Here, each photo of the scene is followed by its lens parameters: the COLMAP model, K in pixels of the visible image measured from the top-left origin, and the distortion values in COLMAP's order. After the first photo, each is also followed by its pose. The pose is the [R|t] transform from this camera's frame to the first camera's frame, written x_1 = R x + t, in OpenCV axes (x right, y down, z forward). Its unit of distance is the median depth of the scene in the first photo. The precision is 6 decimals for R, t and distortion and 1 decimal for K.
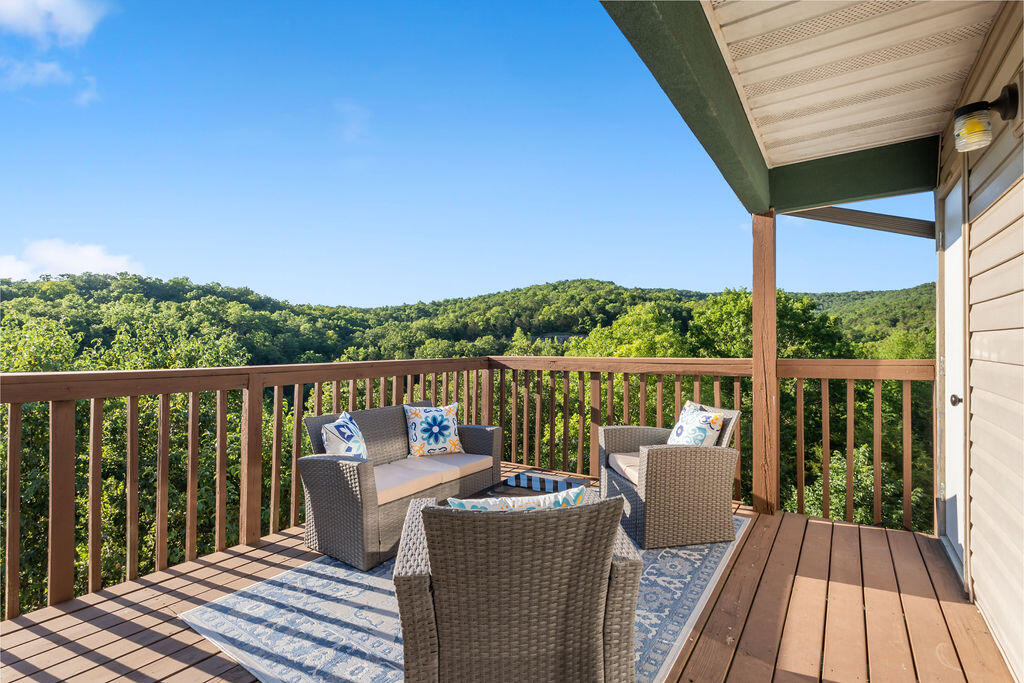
lens RADIAL K [[482.0, 0, 505.6], [0, 482.0, 340.5], [0, 0, 1]] dist [-0.000214, -0.000672]
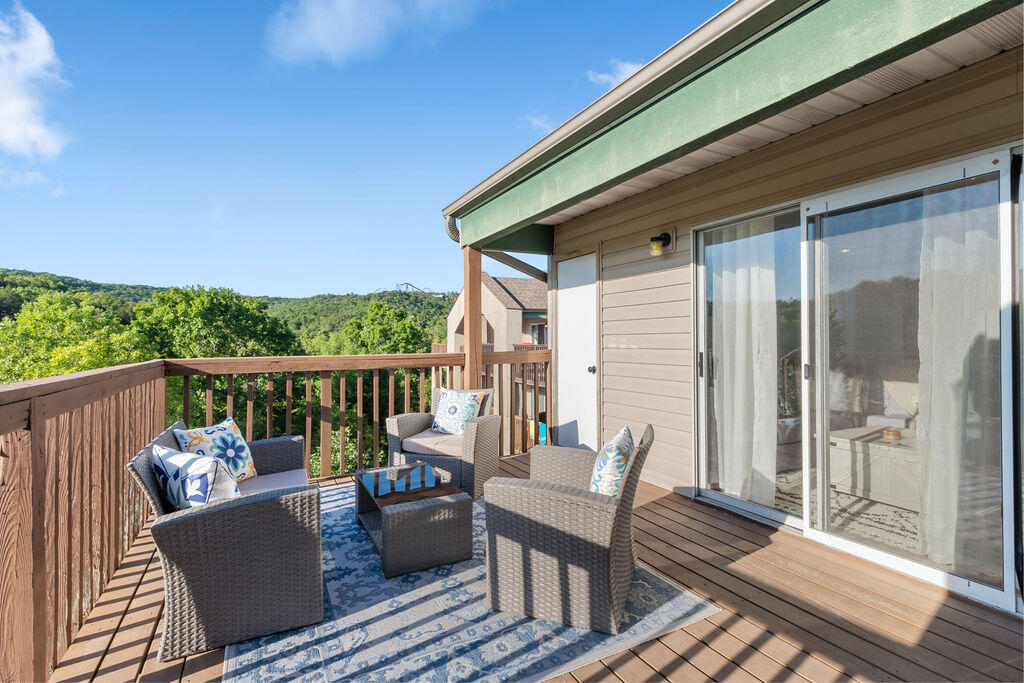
lens RADIAL K [[482.0, 0, 506.8], [0, 482.0, 338.0], [0, 0, 1]] dist [-0.000214, -0.000672]
pose [[0.464263, 0.004237, 0.885687, -0.739989], [0.001872, 0.999982, -0.005765, 0.006324], [-0.885696, 0.004334, 0.464246, 0.294893]]
